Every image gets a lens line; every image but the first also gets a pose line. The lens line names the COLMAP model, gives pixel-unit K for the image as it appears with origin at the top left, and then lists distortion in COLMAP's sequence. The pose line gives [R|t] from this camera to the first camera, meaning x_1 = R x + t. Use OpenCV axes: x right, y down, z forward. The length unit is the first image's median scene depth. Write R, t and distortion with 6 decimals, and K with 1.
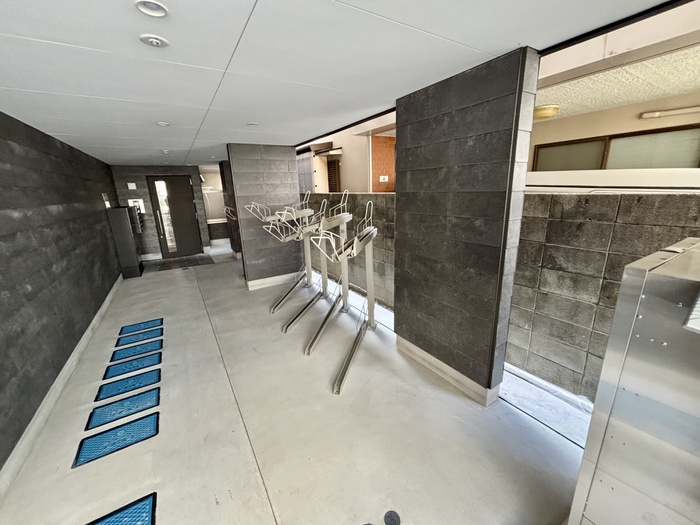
lens RADIAL K [[282.0, 0, 347.9], [0, 282.0, 261.9], [0, 0, 1]] dist [-0.001623, 0.000418]
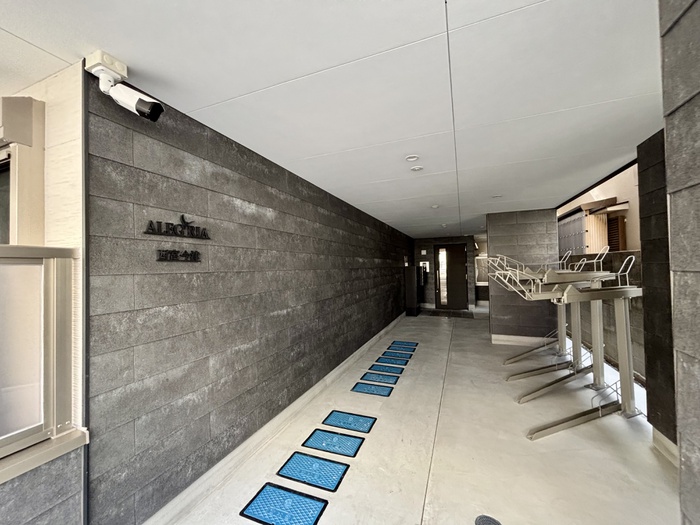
lens RADIAL K [[282.0, 0, 347.9], [0, 282.0, 261.9], [0, 0, 1]] dist [-0.001623, 0.000418]
pose [[0.587432, 0.006817, -0.809245, 0.186710], [-0.207074, 0.967941, -0.142162, 0.069473], [0.782332, 0.251084, 0.570012, -0.102513]]
